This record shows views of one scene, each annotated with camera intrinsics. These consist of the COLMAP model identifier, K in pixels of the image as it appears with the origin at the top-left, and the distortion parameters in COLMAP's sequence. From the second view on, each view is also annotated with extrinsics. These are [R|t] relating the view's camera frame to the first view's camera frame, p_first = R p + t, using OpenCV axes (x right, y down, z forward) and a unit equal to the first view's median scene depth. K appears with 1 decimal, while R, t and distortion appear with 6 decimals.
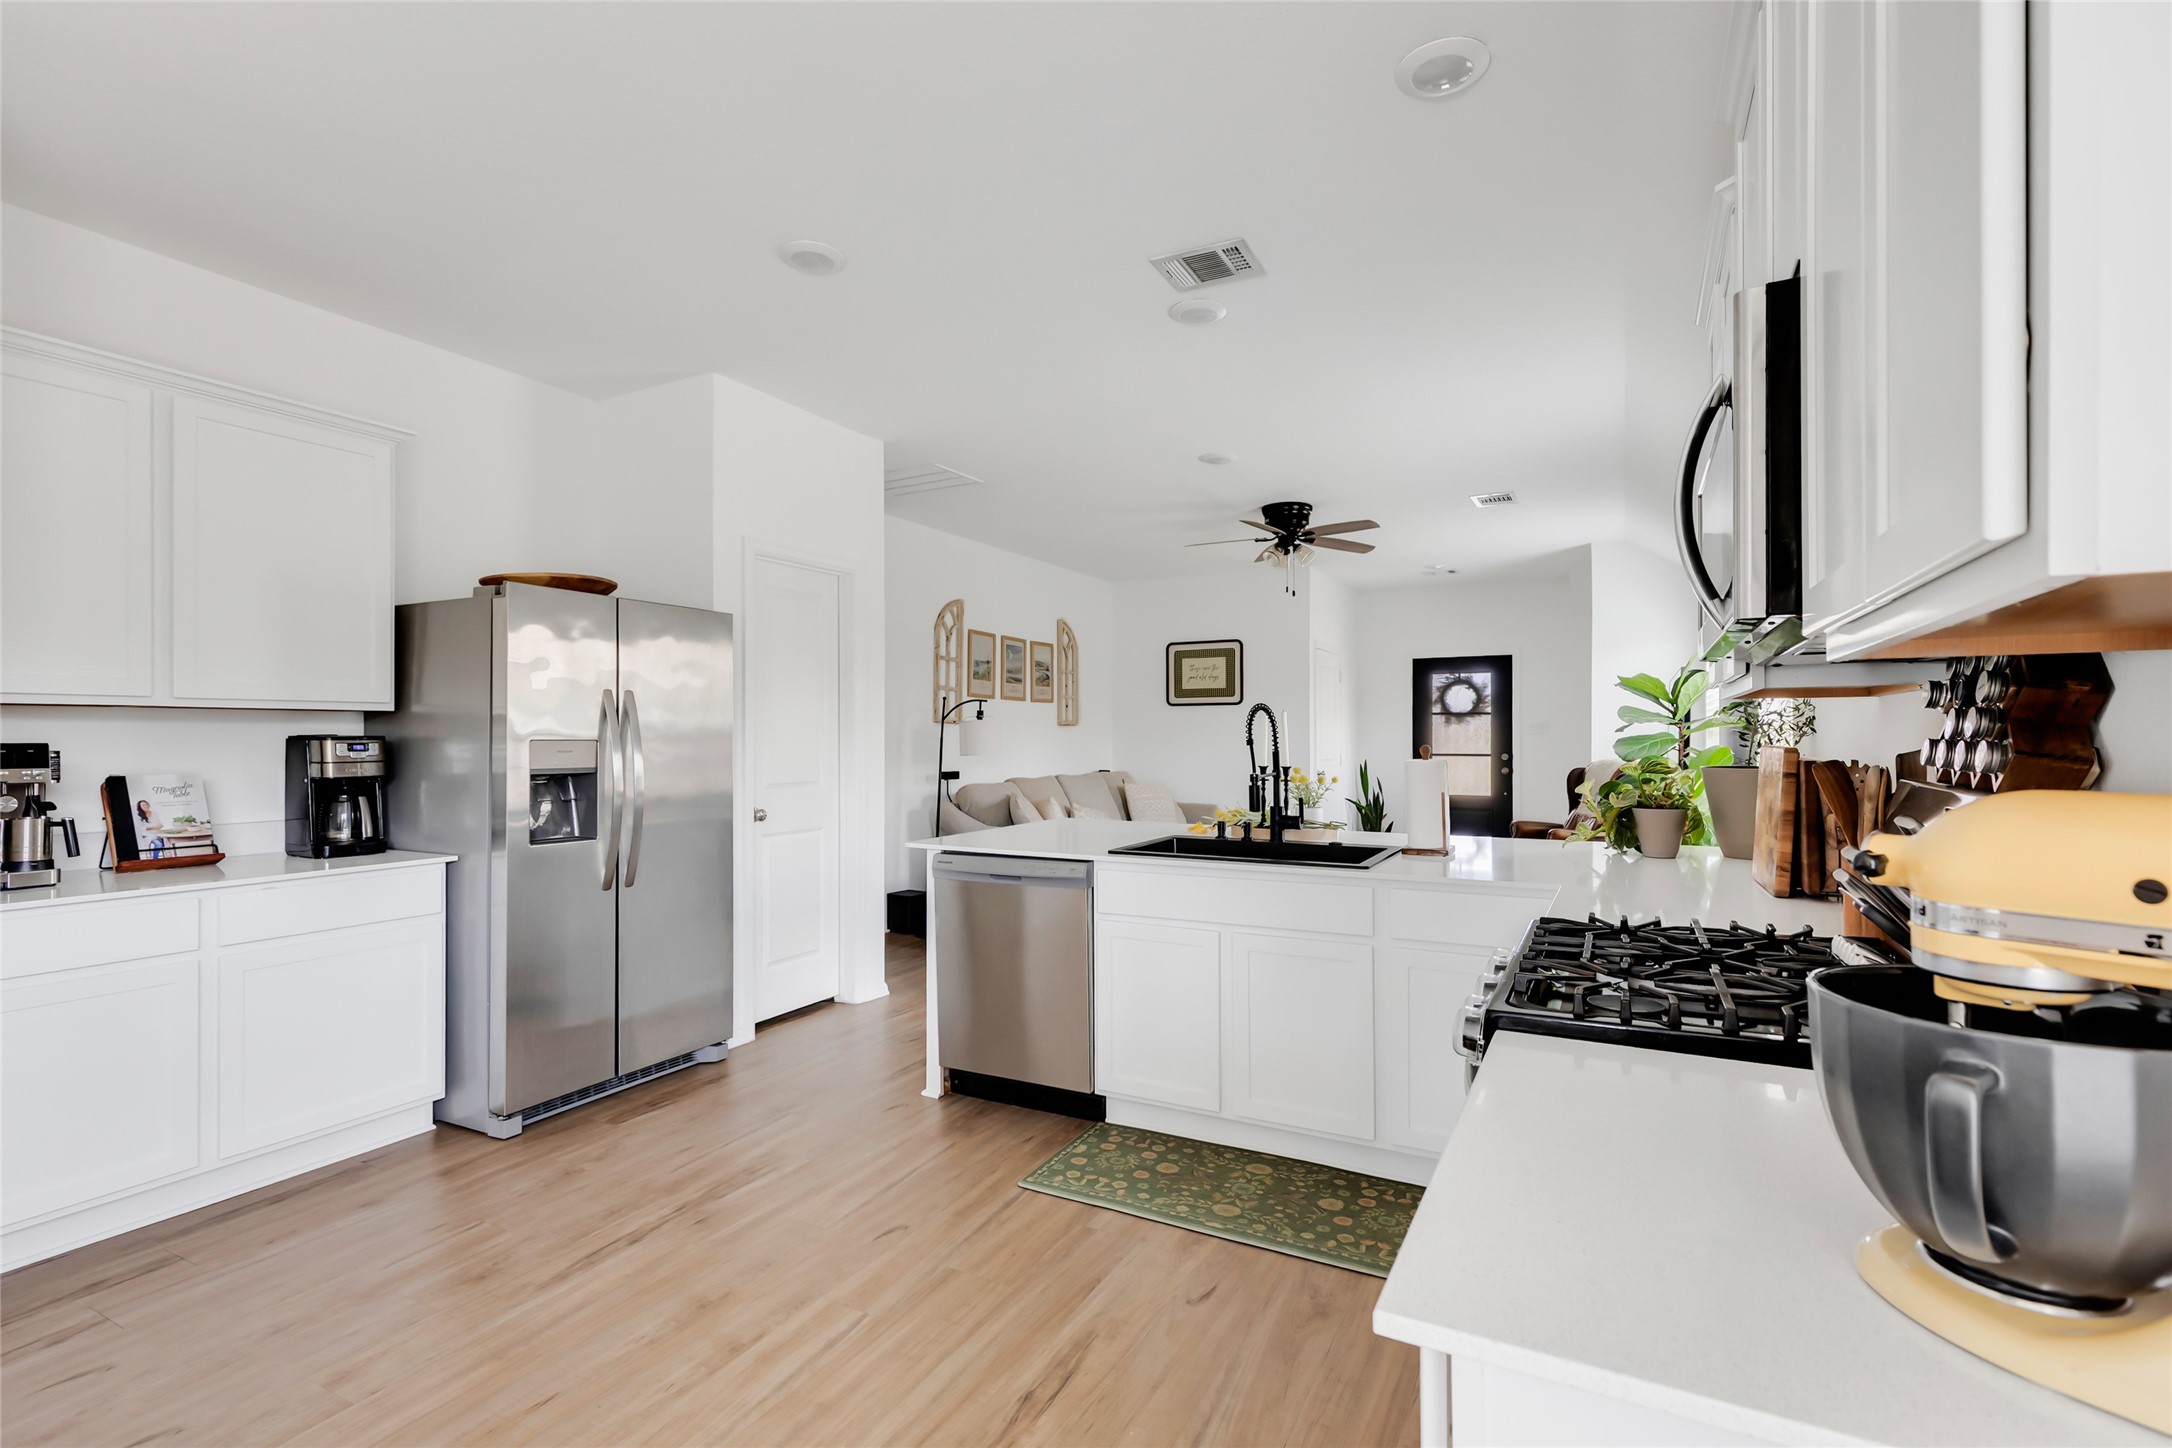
lens RADIAL K [[1051.5, 0, 1082.6], [0, 1051.5, 708.7], [0, 0, 1]] dist [0.028913, -0.000267]
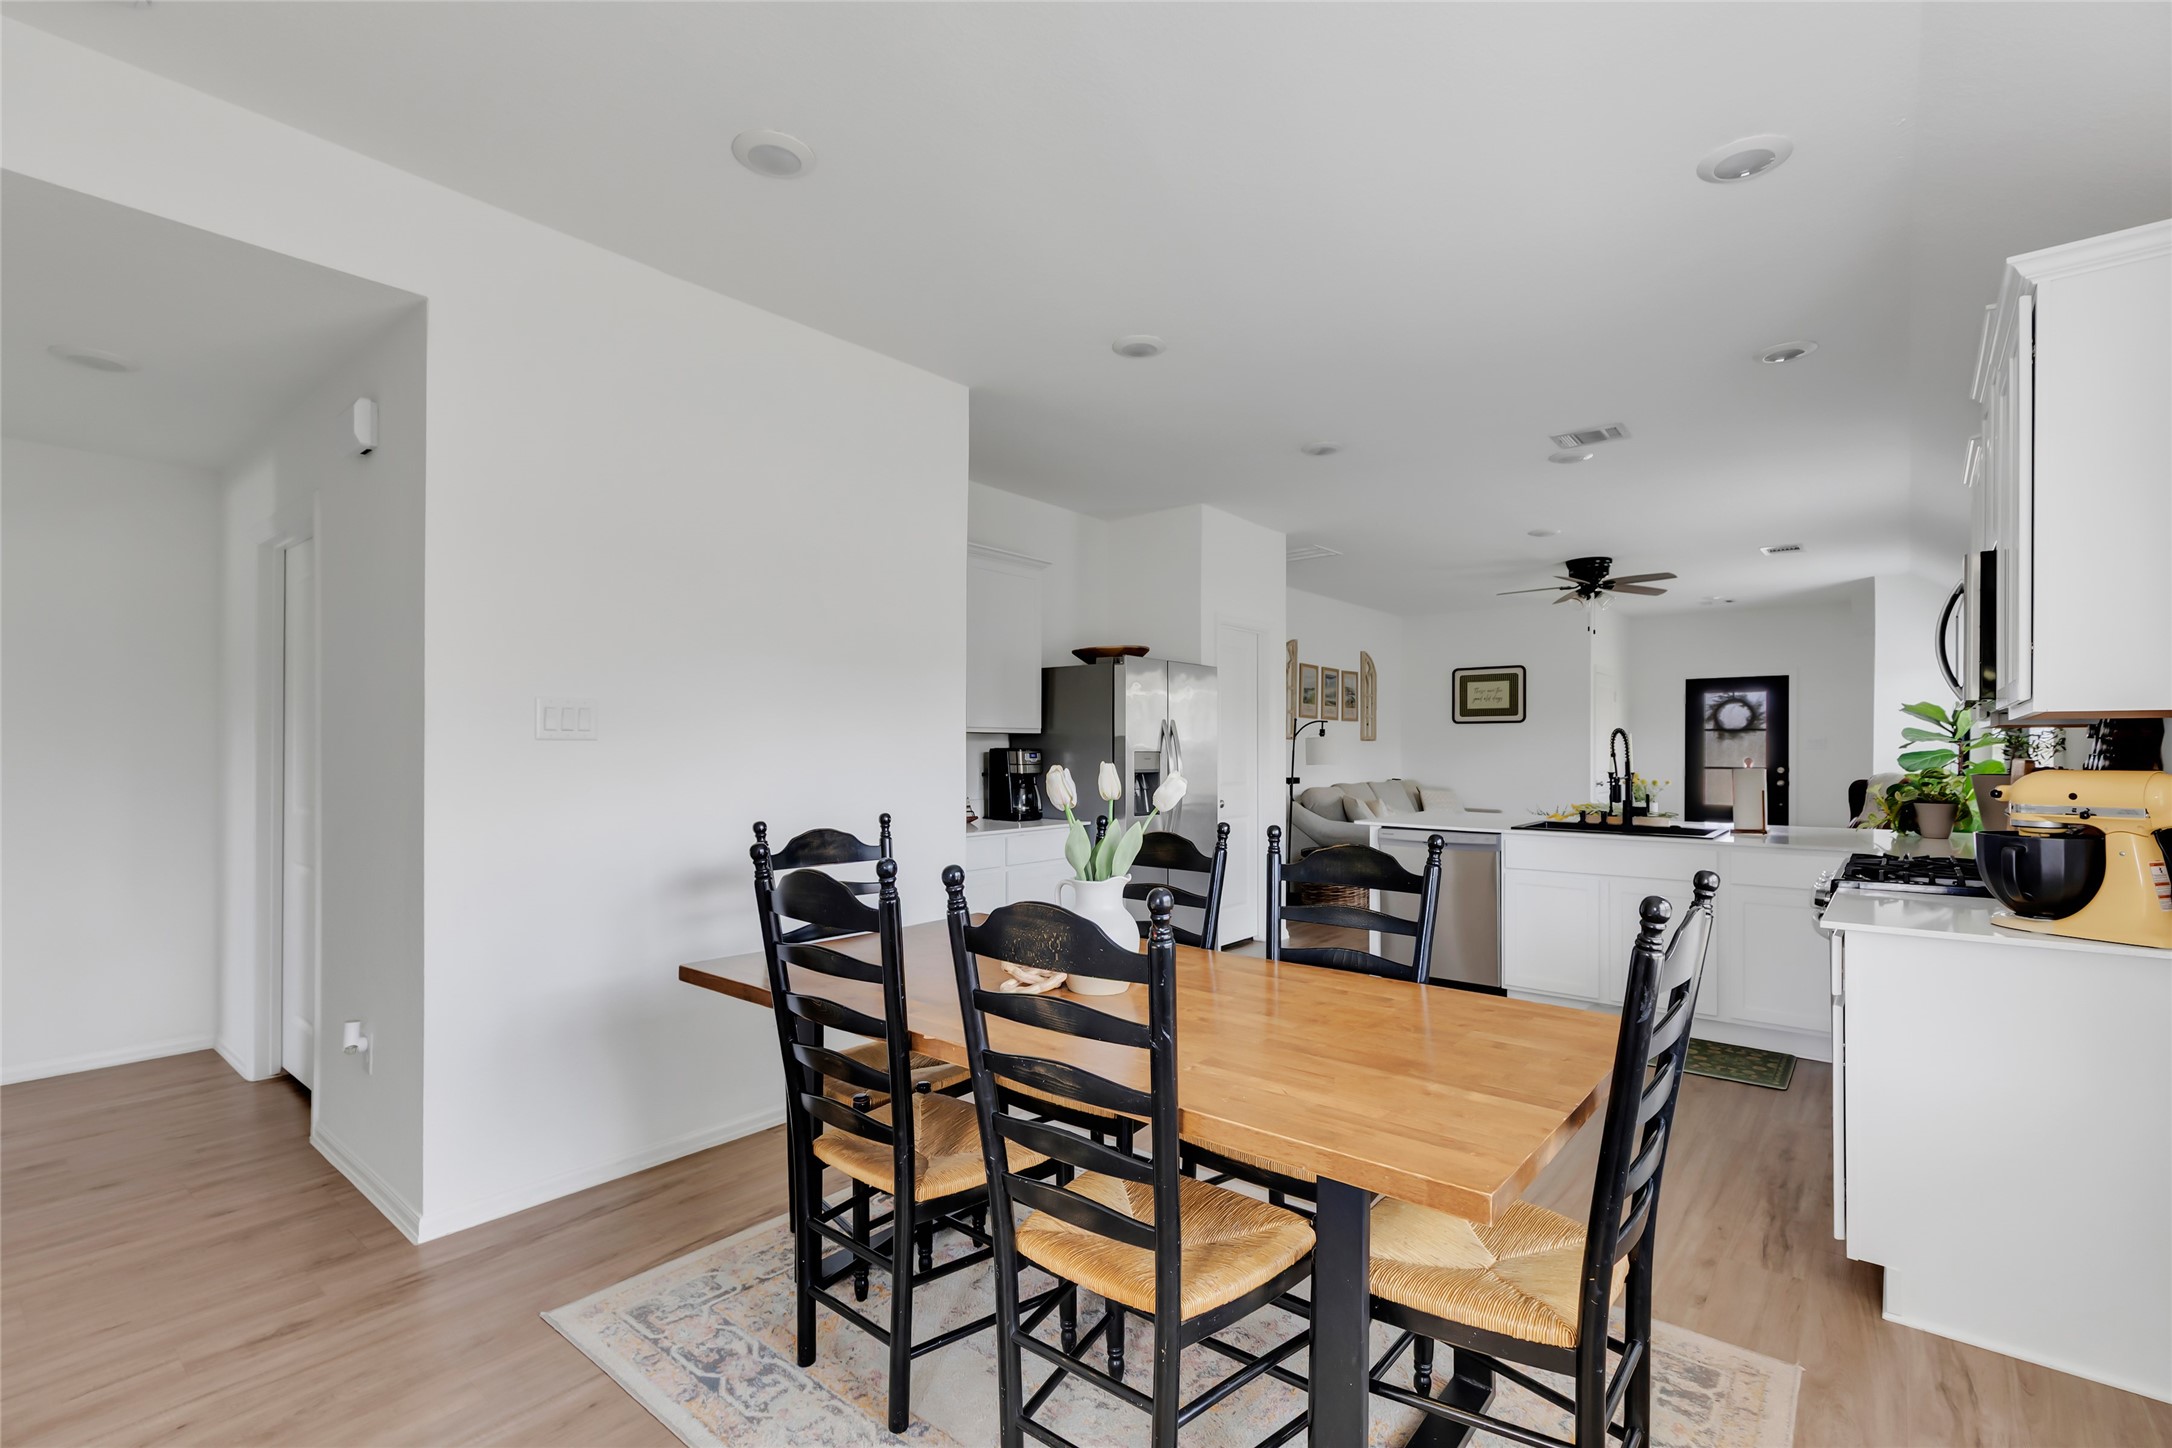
lens RADIAL K [[1051.5, 0, 1079.4], [0, 1051.5, 735.1], [0, 0, 1]] dist [0.028913, -0.000267]
pose [[0.982597, 0.000691, -0.185747, -0.206586], [0.001763, 0.999913, 0.013043, -0.011418], [0.185740, -0.013143, 0.982511, -0.405680]]
